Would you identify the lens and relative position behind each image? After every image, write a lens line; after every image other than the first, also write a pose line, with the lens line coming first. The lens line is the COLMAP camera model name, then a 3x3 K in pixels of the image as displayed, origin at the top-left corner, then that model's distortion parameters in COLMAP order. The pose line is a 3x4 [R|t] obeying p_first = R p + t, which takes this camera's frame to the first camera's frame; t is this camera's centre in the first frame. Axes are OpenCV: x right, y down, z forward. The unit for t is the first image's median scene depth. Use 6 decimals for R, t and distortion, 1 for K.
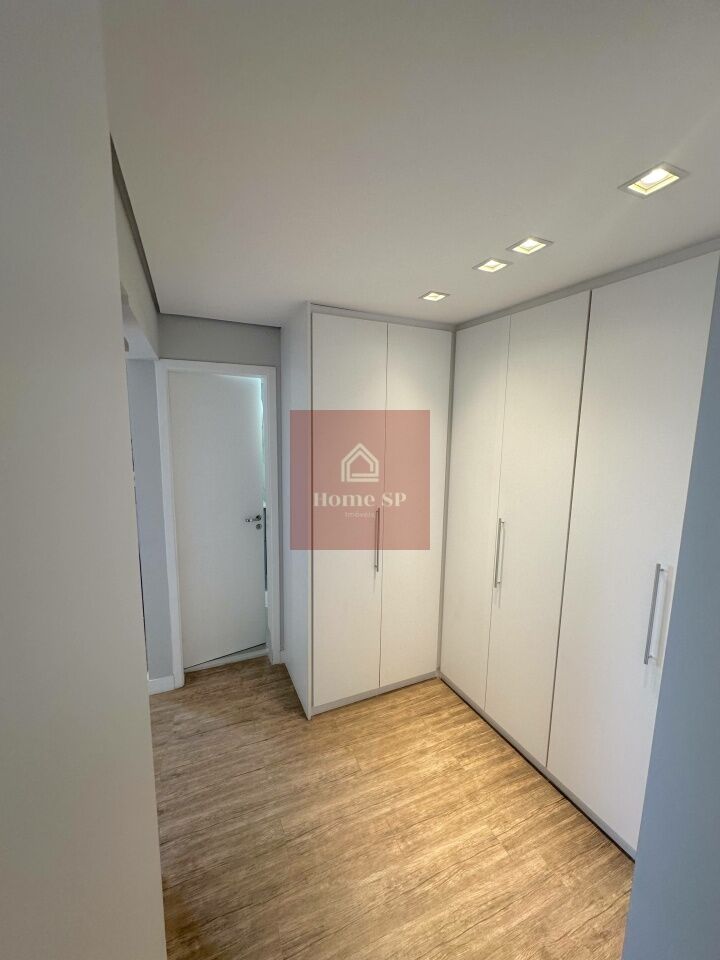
lens RADIAL K [[379.7, 0, 360.0], [0, 379.7, 480.0], [0, 0, 1]] dist [-0.009616, 0.000411]
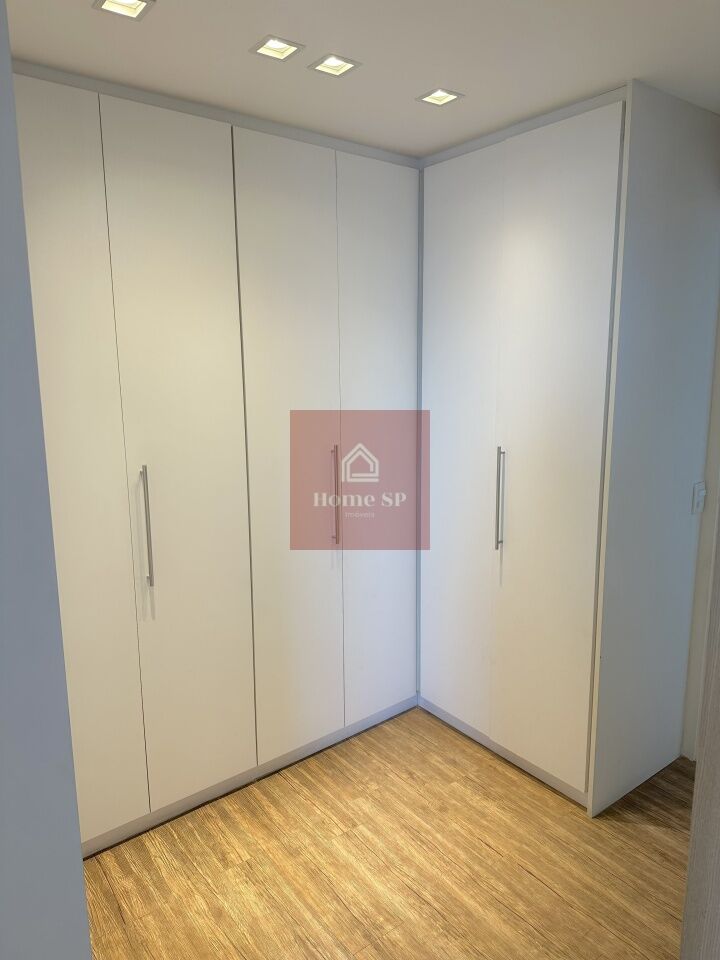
lens RADIAL K [[664.6, 0, 360.0], [0, 664.6, 480.0], [0, 0, 1]] dist [-0.000135, -0.002964]
pose [[-0.226227, -0.193989, 0.954563, -0.776626], [0.138941, 0.963522, 0.228738, -0.077779], [-0.964114, 0.184375, -0.191022, 1.016054]]
